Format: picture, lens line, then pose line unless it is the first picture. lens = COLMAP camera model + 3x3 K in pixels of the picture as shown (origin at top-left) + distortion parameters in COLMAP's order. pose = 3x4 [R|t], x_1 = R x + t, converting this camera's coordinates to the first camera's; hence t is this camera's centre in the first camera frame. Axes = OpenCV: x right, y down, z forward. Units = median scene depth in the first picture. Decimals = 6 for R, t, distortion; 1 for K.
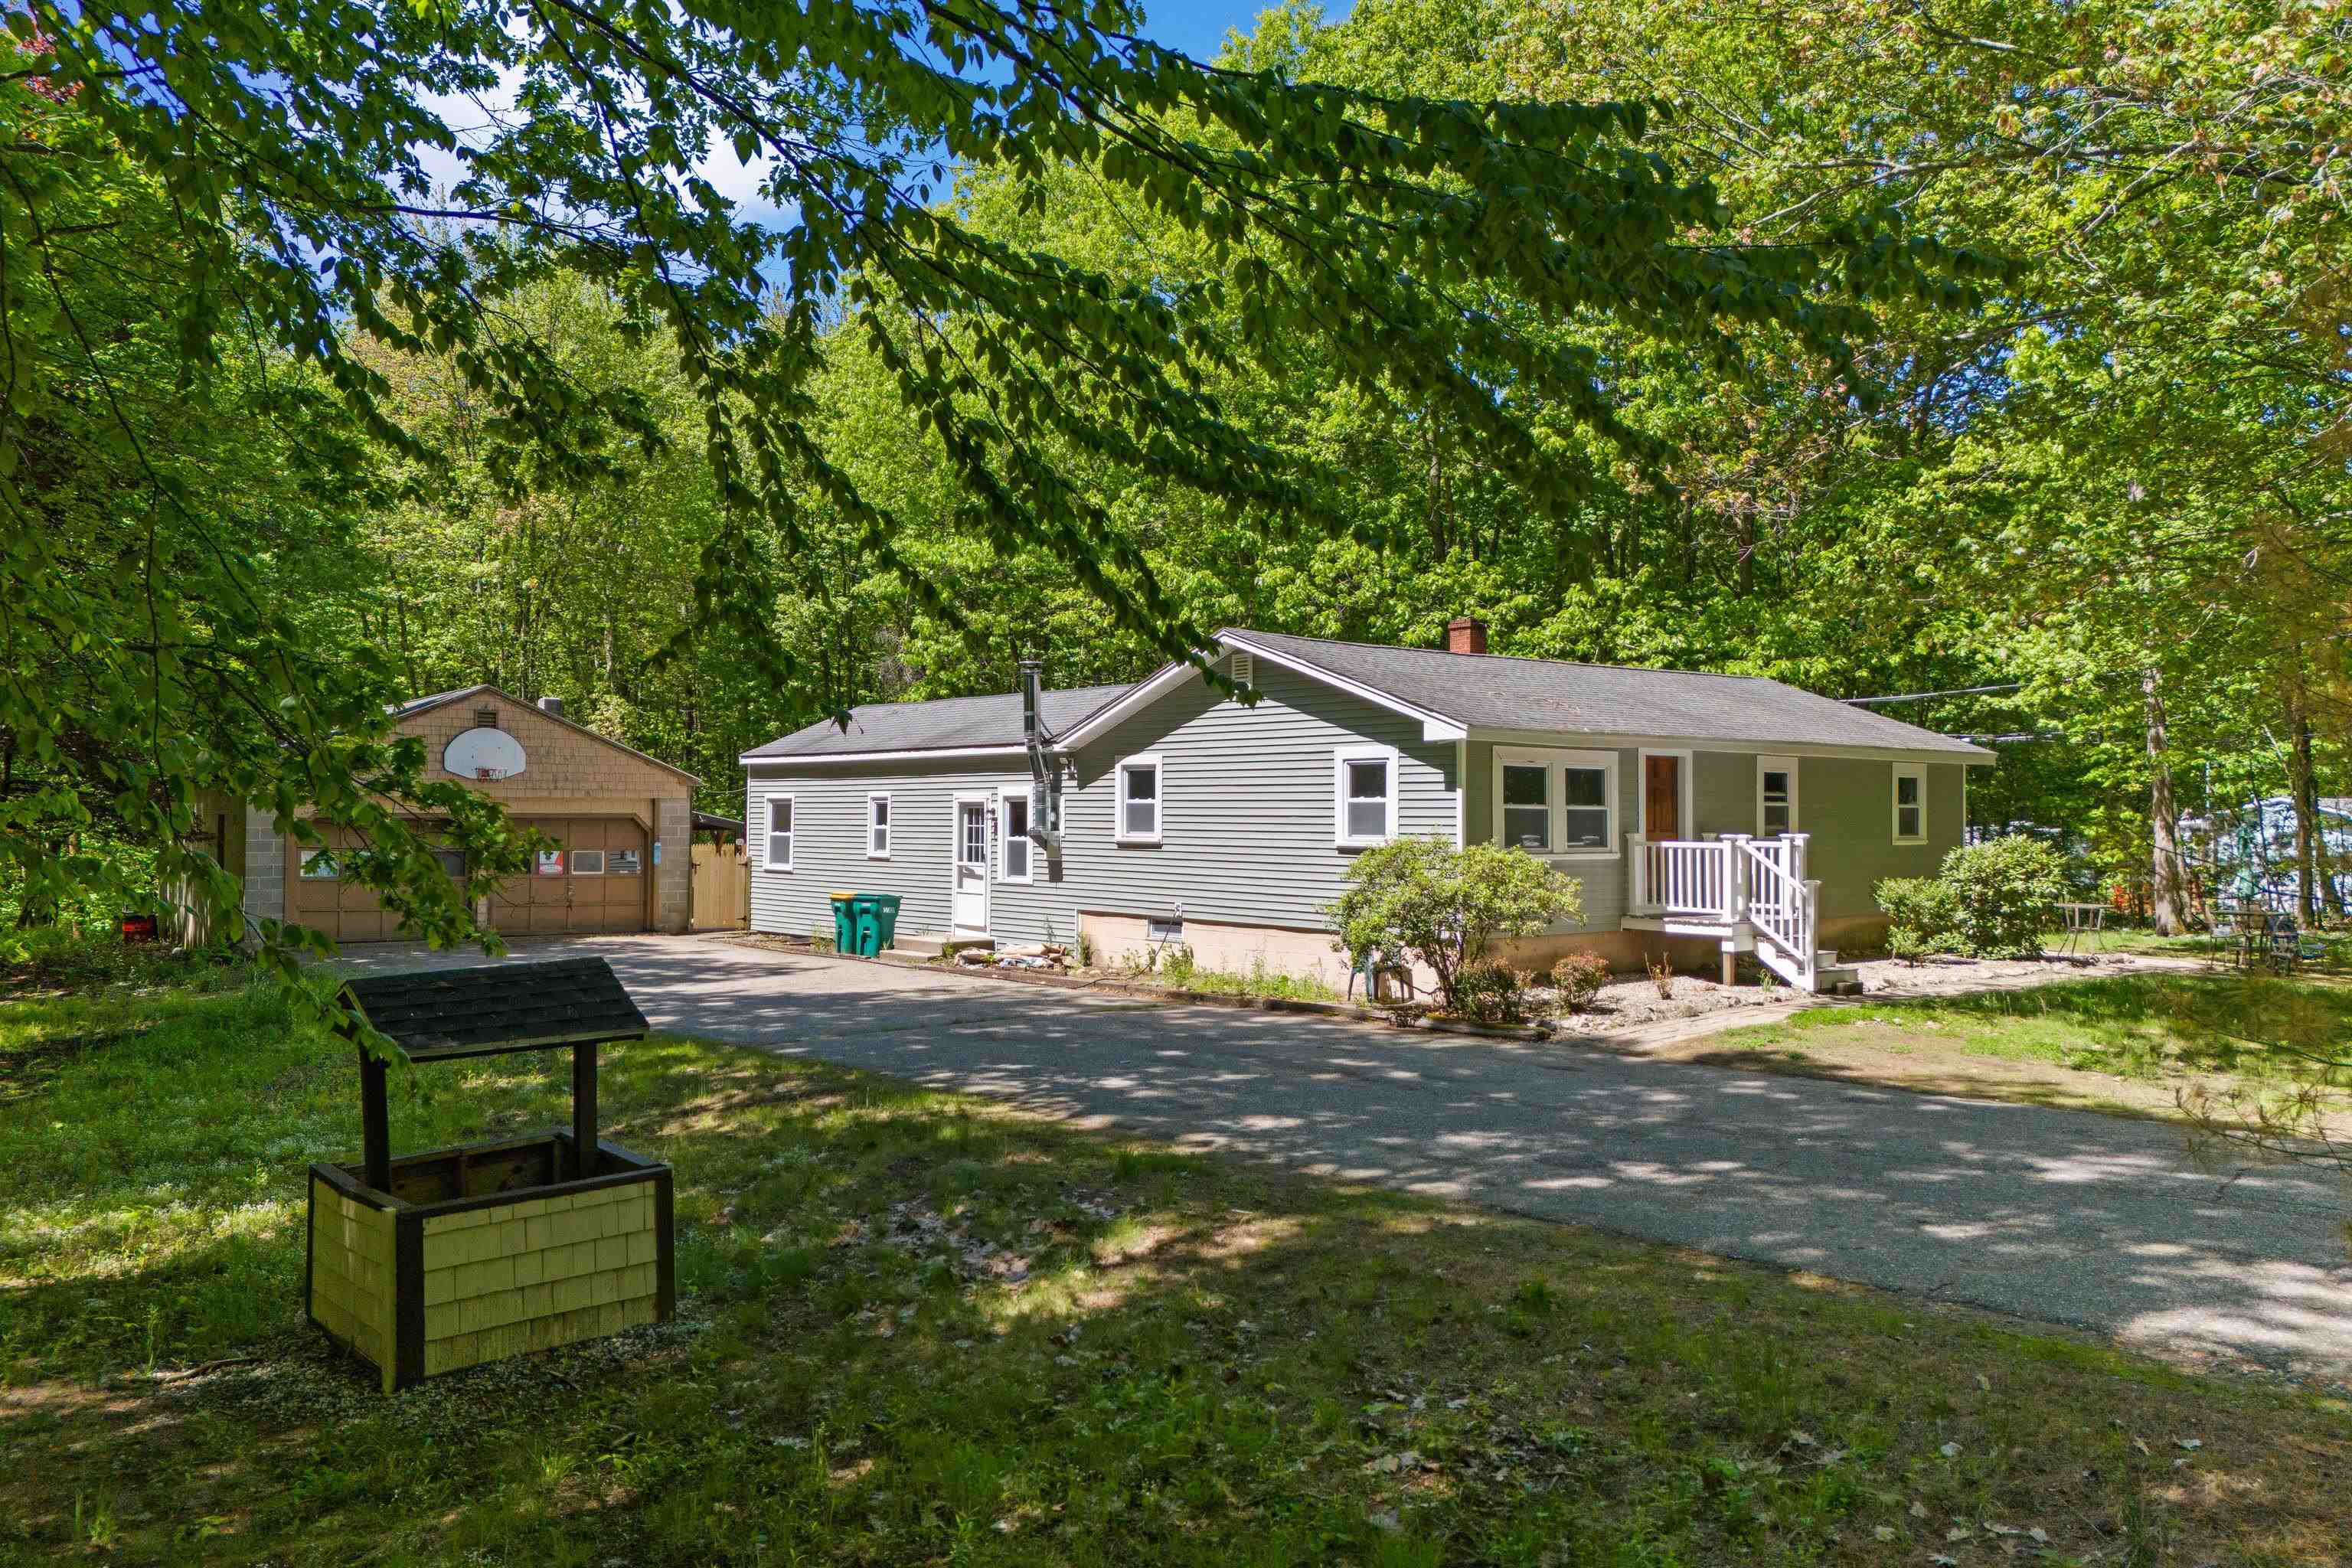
lens RADIAL K [[1730.9, 0, 1176.0], [0, 1730.9, 784.0], [0, 0, 1]] dist [0.115531, -0.127310]
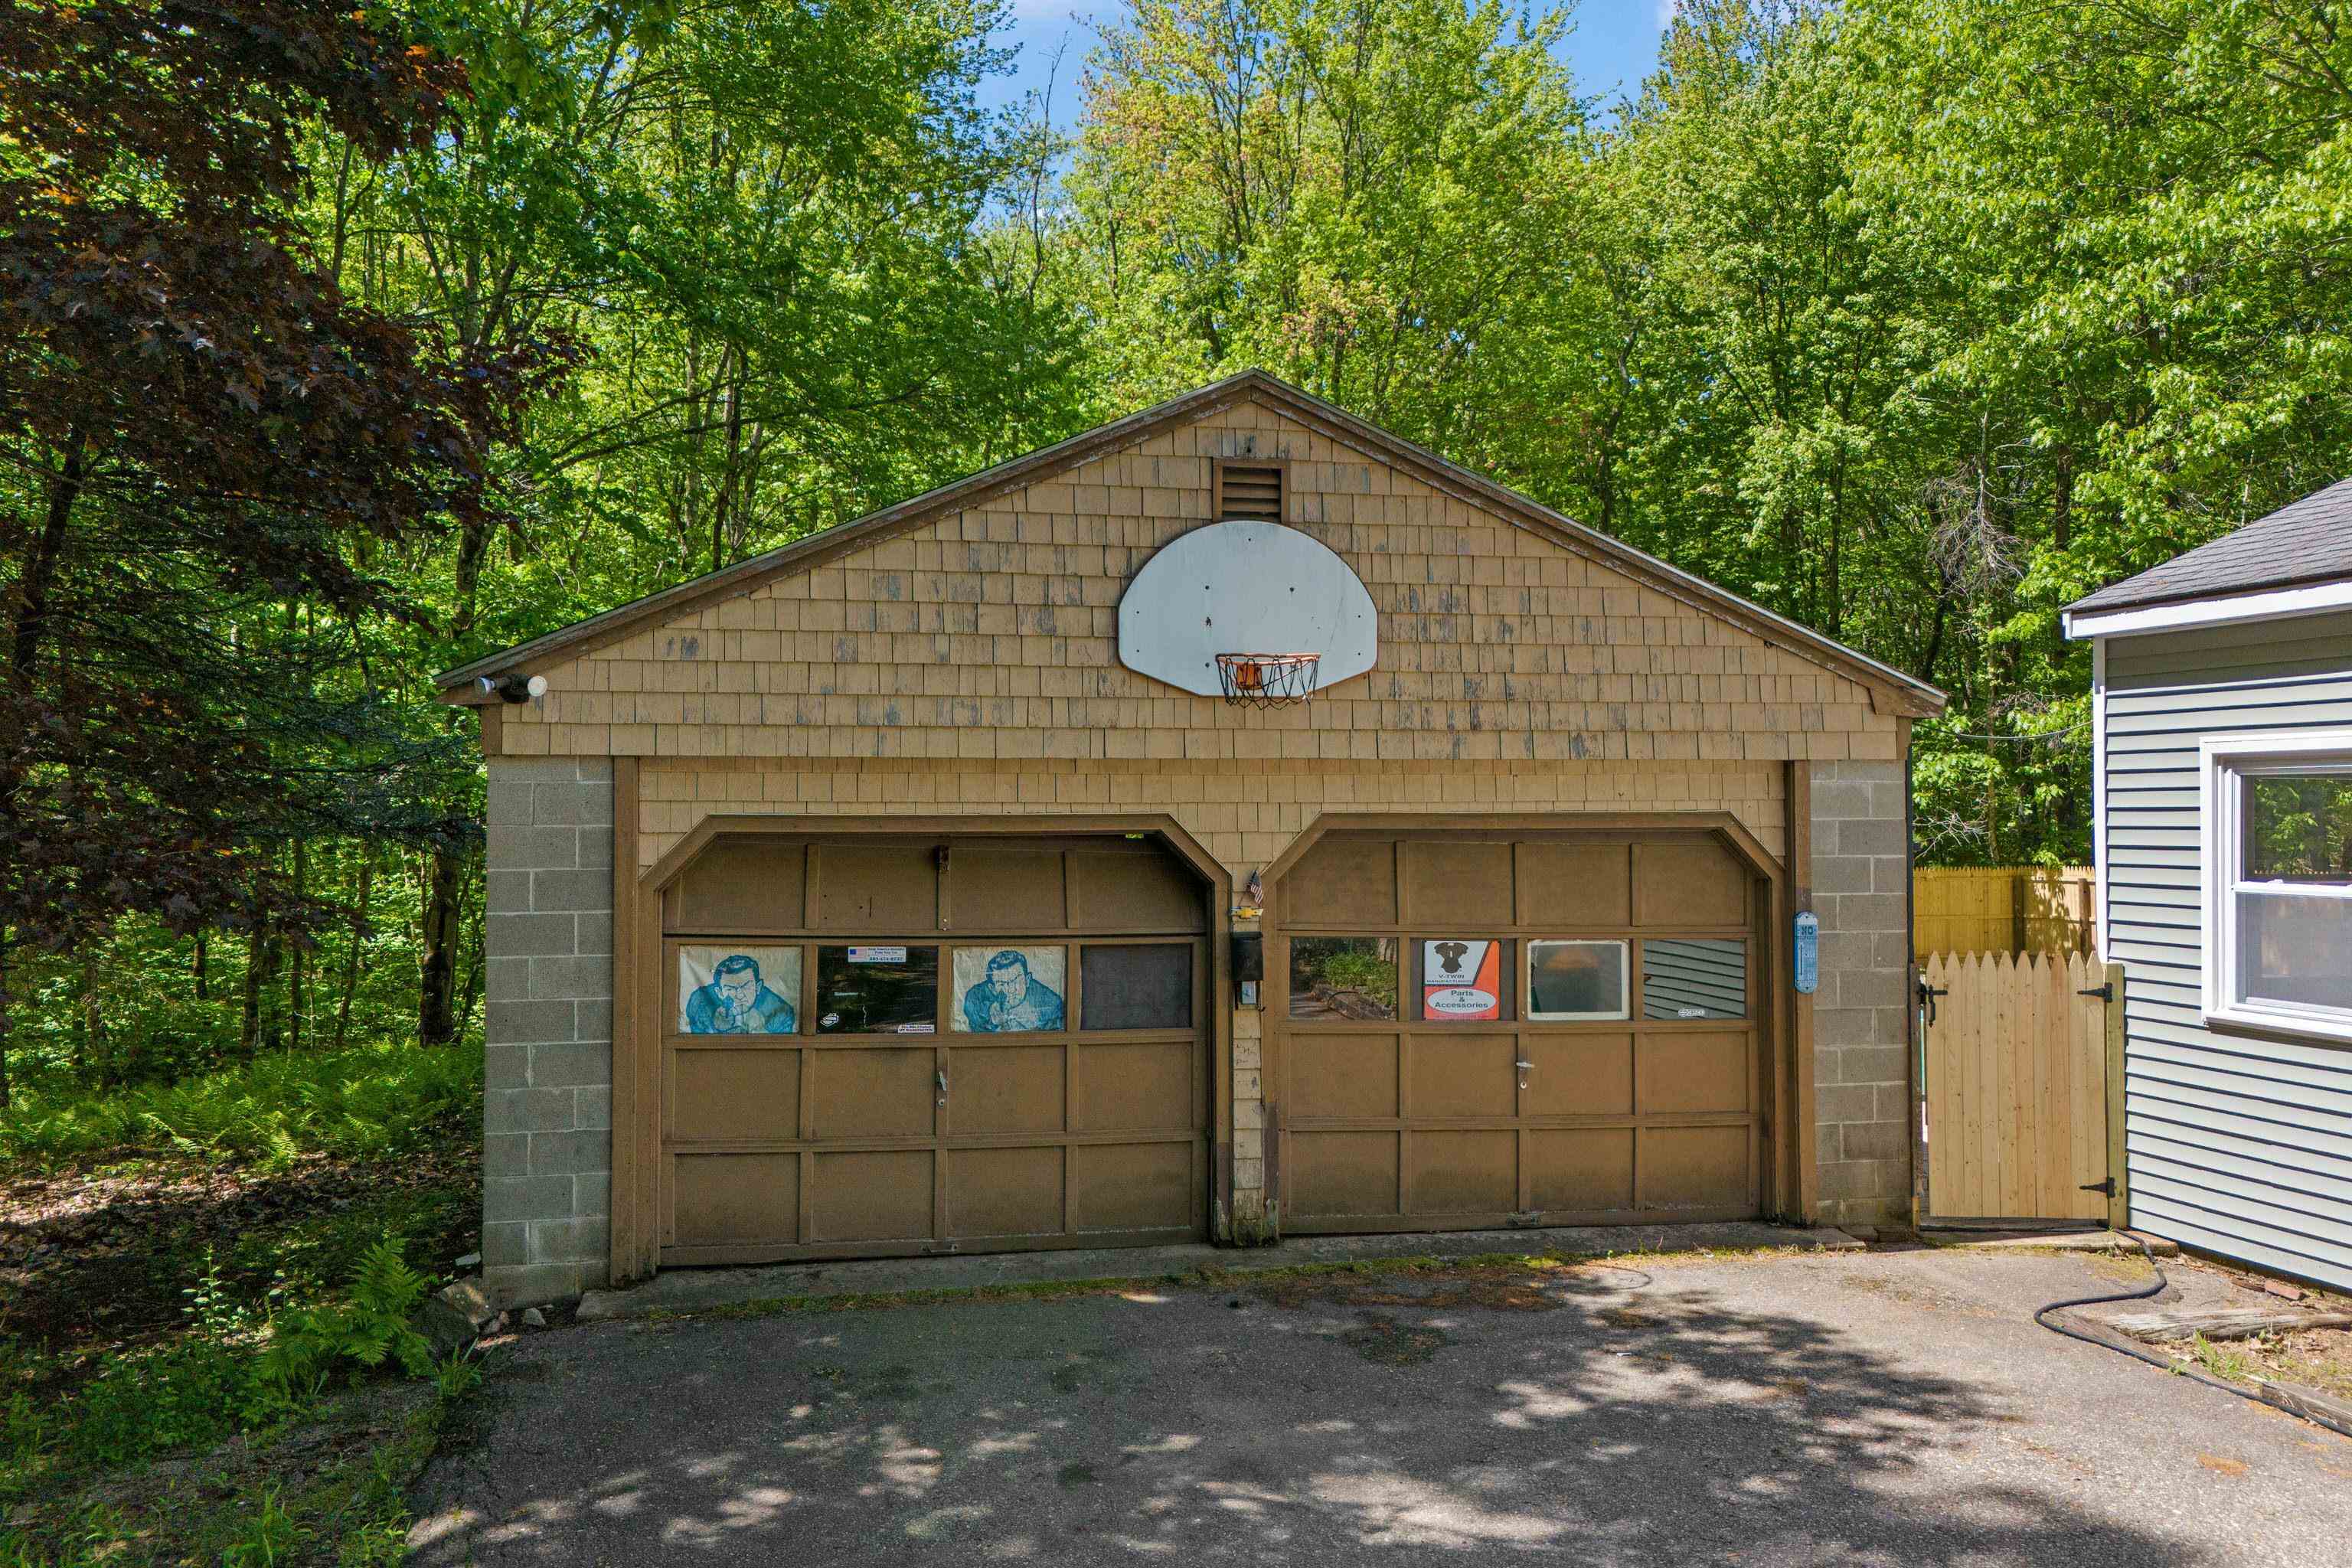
lens RADIAL K [[1730.9, 0, 1176.0], [0, 1730.9, 784.0], [0, 0, 1]] dist [0.115531, -0.127310]
pose [[0.905506, -0.014602, -0.424082, -0.354144], [0.014718, 0.999887, -0.003003, 0.015424], [0.424078, -0.003522, 0.905619, 0.920313]]
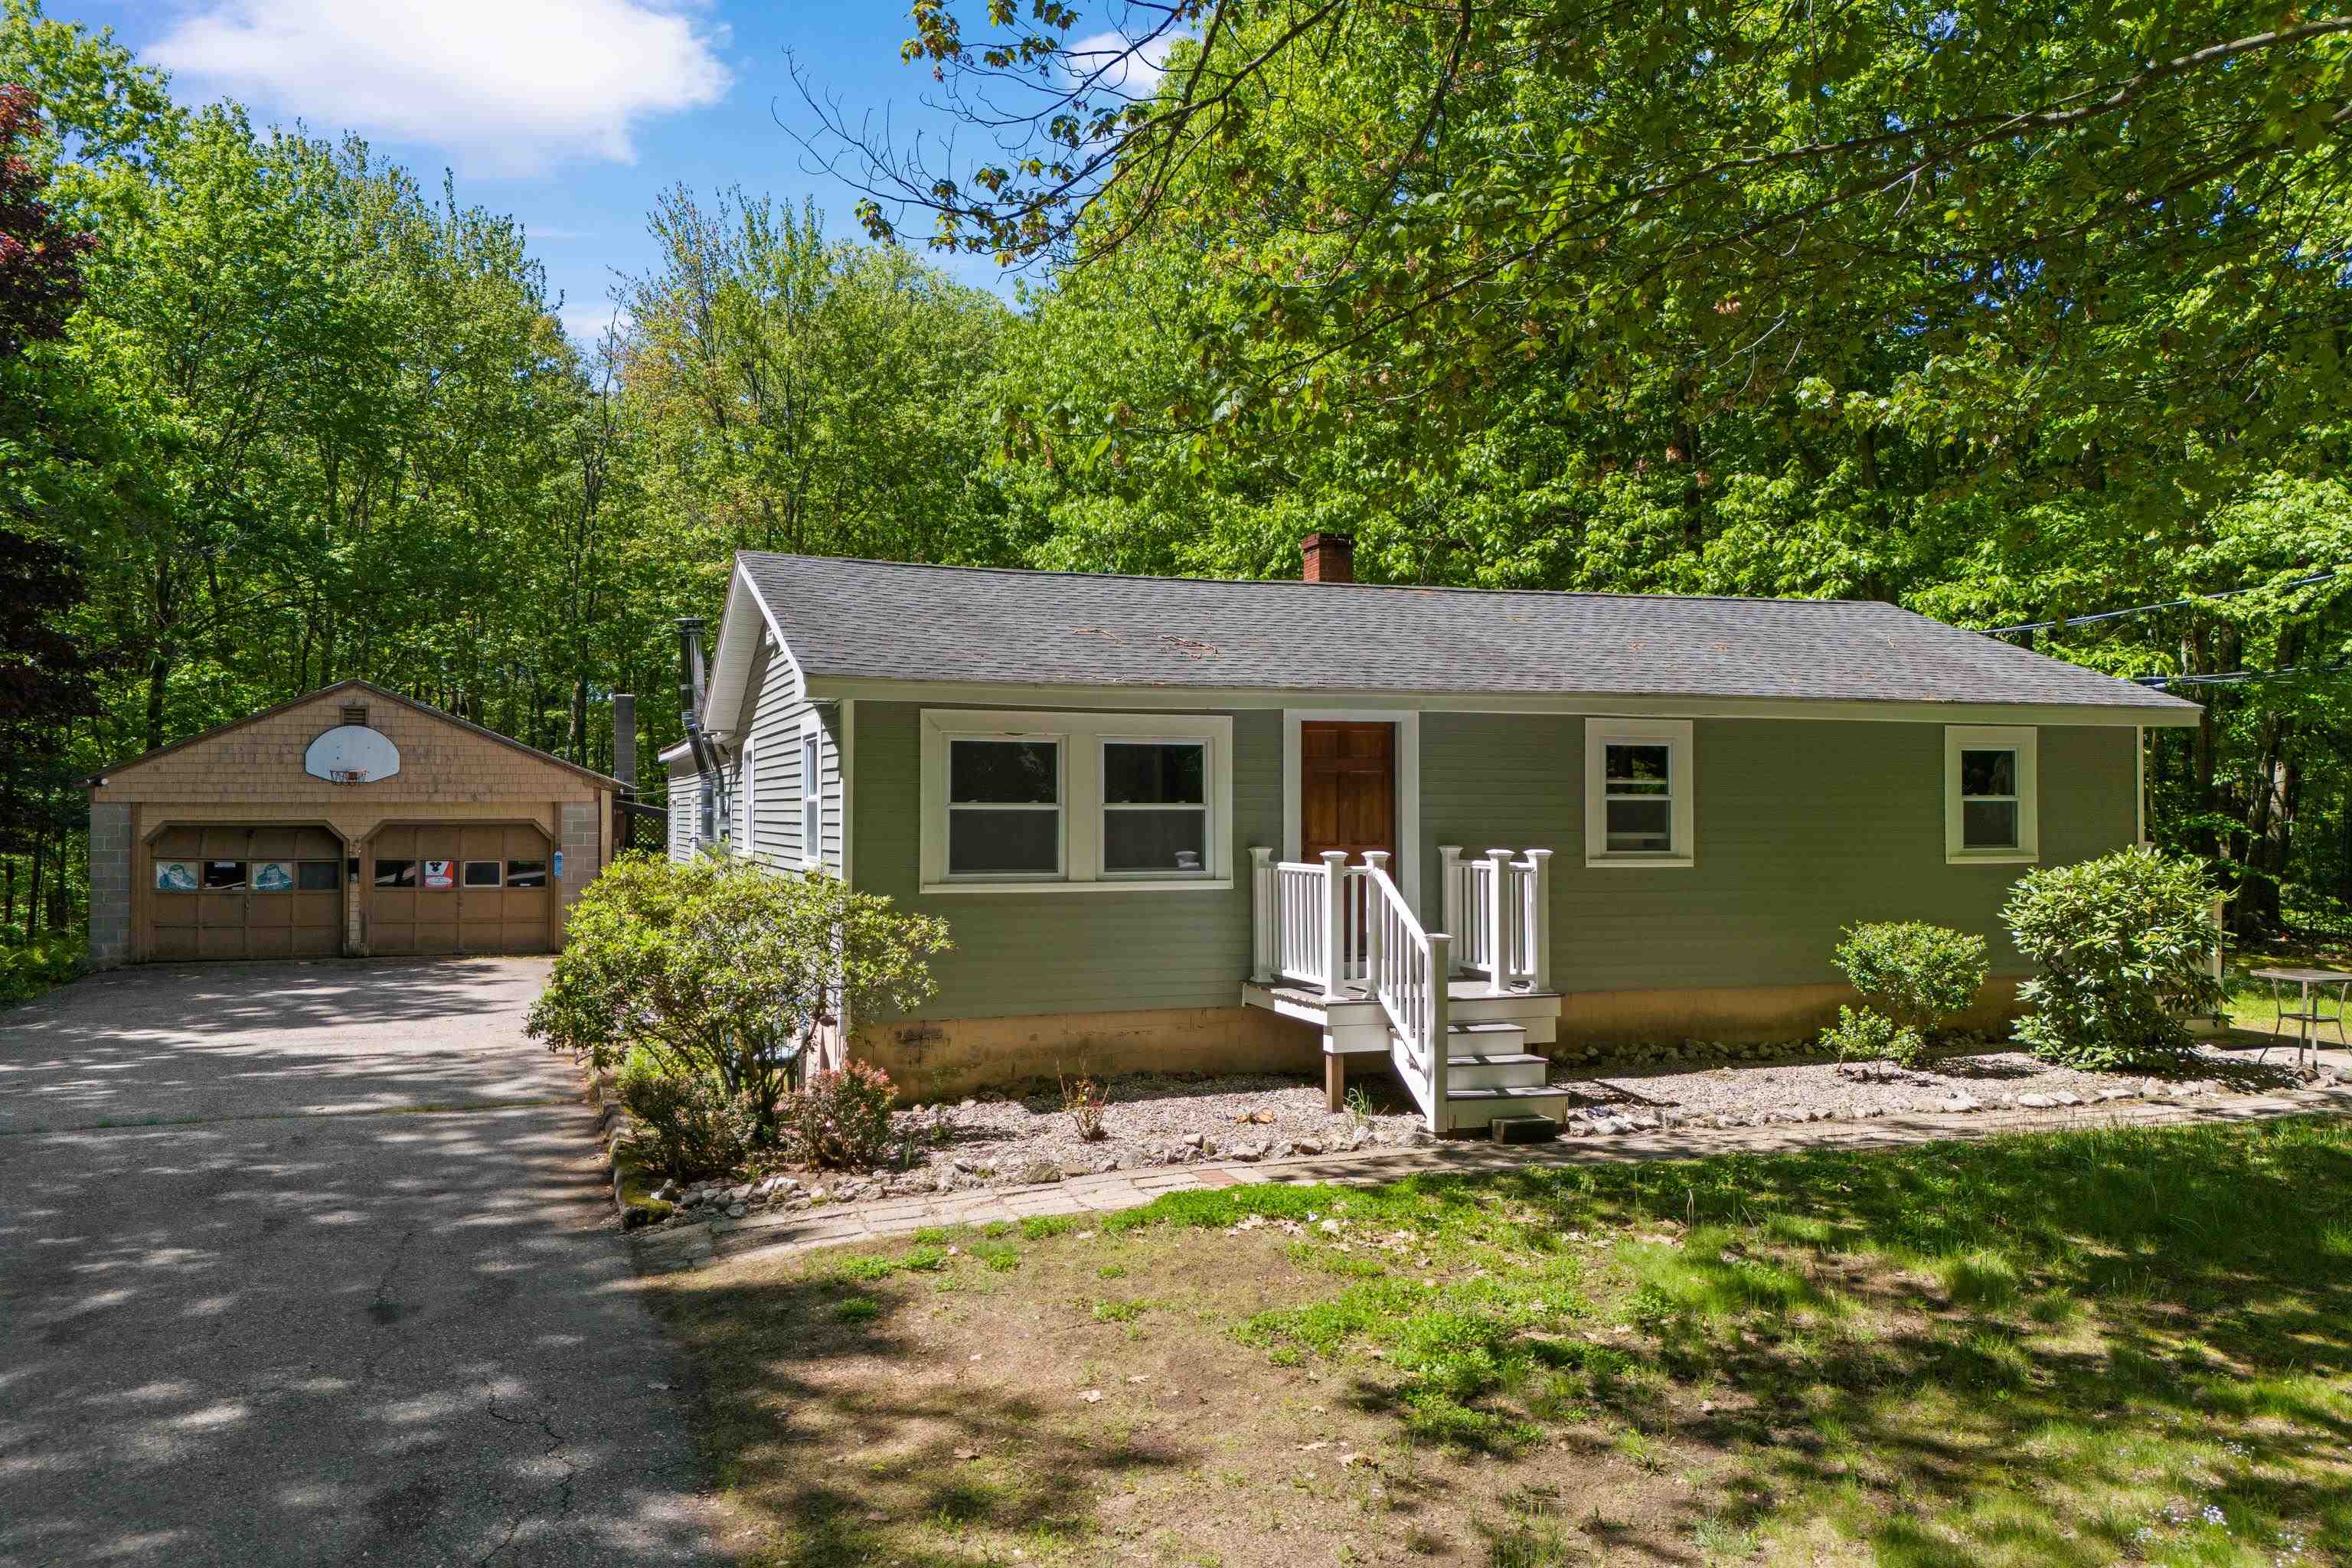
lens RADIAL K [[1730.9, 0, 1176.0], [0, 1730.9, 784.0], [0, 0, 1]] dist [0.115531, -0.127310]
pose [[0.934299, -0.012379, -0.356275, 0.405907], [0.013067, 0.999915, -0.000476, 0.005226], [0.356251, -0.004211, 0.934381, 0.379255]]
